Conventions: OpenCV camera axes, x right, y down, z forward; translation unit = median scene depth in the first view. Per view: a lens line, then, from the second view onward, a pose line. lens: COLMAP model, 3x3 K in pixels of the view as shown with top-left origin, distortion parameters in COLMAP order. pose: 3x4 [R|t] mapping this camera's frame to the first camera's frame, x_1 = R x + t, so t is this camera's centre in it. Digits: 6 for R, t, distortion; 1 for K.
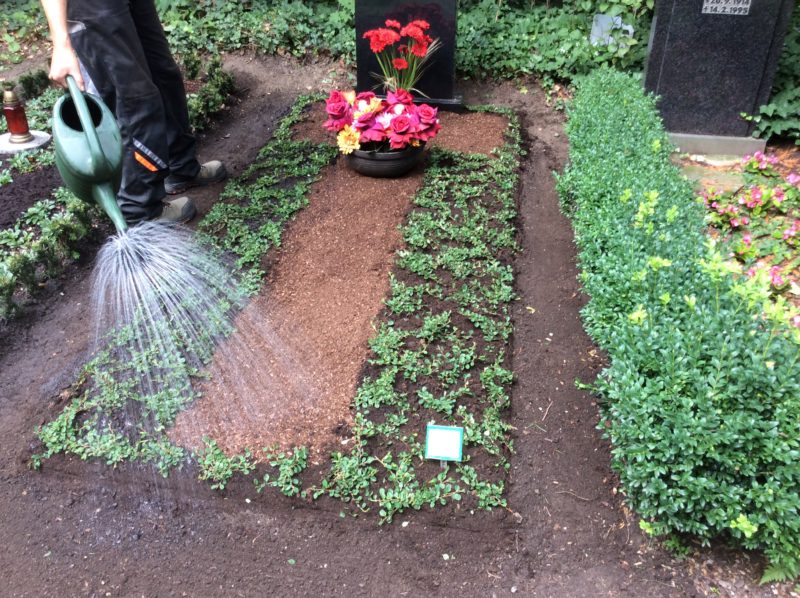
lens RADIAL K [[722.2, 0, 401.7], [0, 722.2, 298.3], [0, 0, 1]] dist [0.088129, -0.146839]
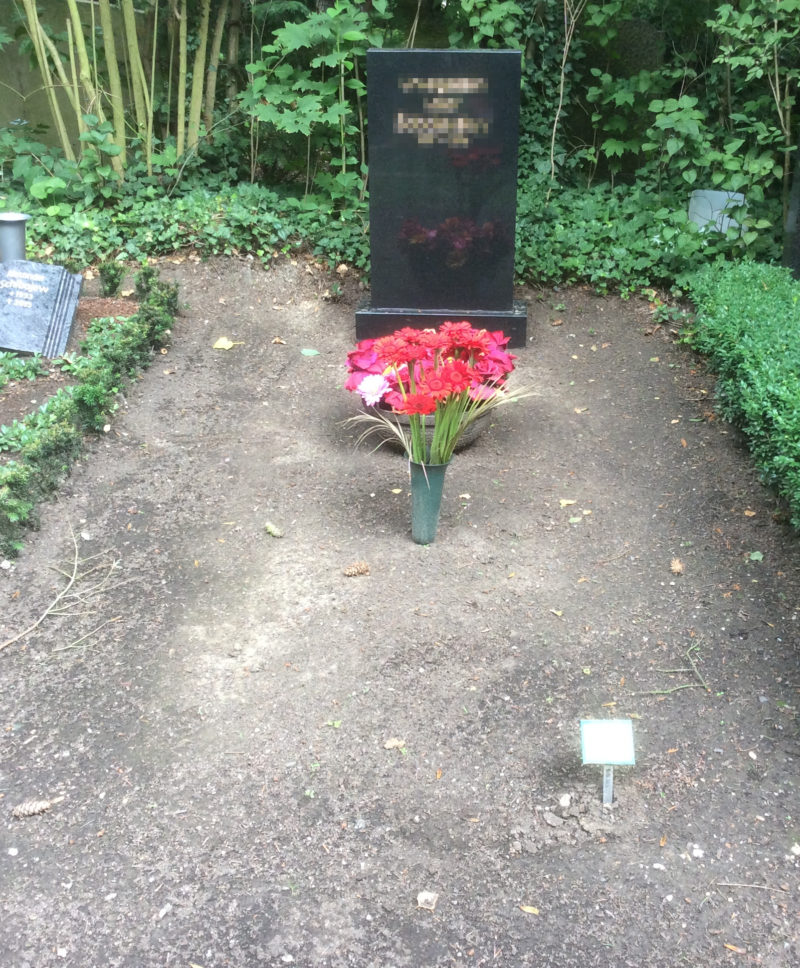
lens RADIAL K [[1168.9, 0, 433.1], [0, 1168.9, 466.5], [0, 0, 1]] dist [0.088528, 0.000000]
pose [[0.993300, -0.044514, 0.106650, -0.127881], [0.060798, 0.986092, -0.154679, 0.035175], [-0.098281, 0.160127, 0.982192, -0.046726]]
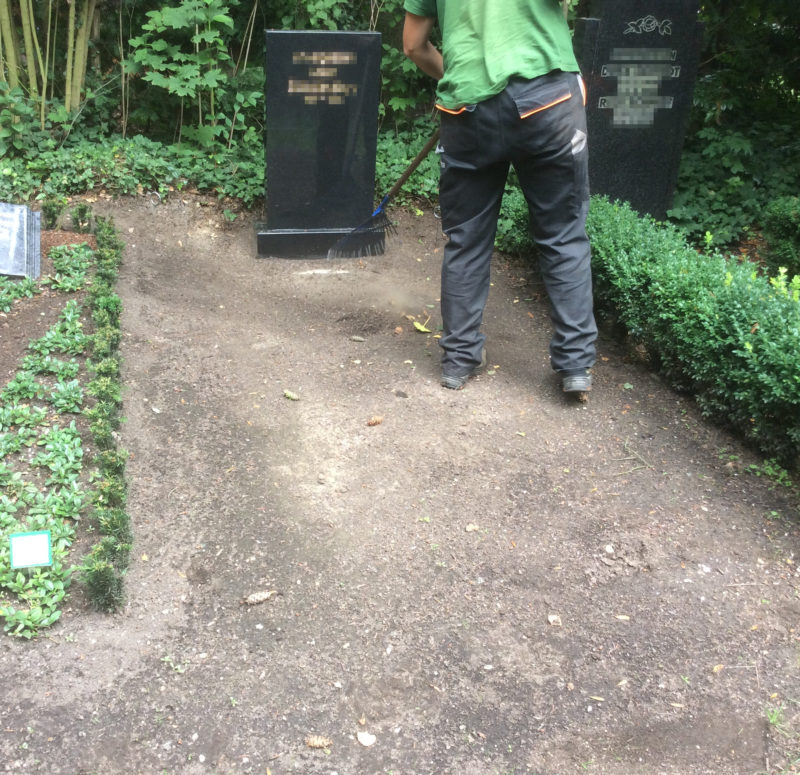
lens RADIAL K [[935.4, 0, 333.3], [0, 935.4, 380.5], [0, 0, 1]] dist [0.059128, 0.000000]
pose [[0.940635, -0.120642, 0.317256, -0.371837], [0.162302, 0.980785, -0.108250, 0.033102], [-0.298100, 0.153315, 0.942142, -0.059970]]
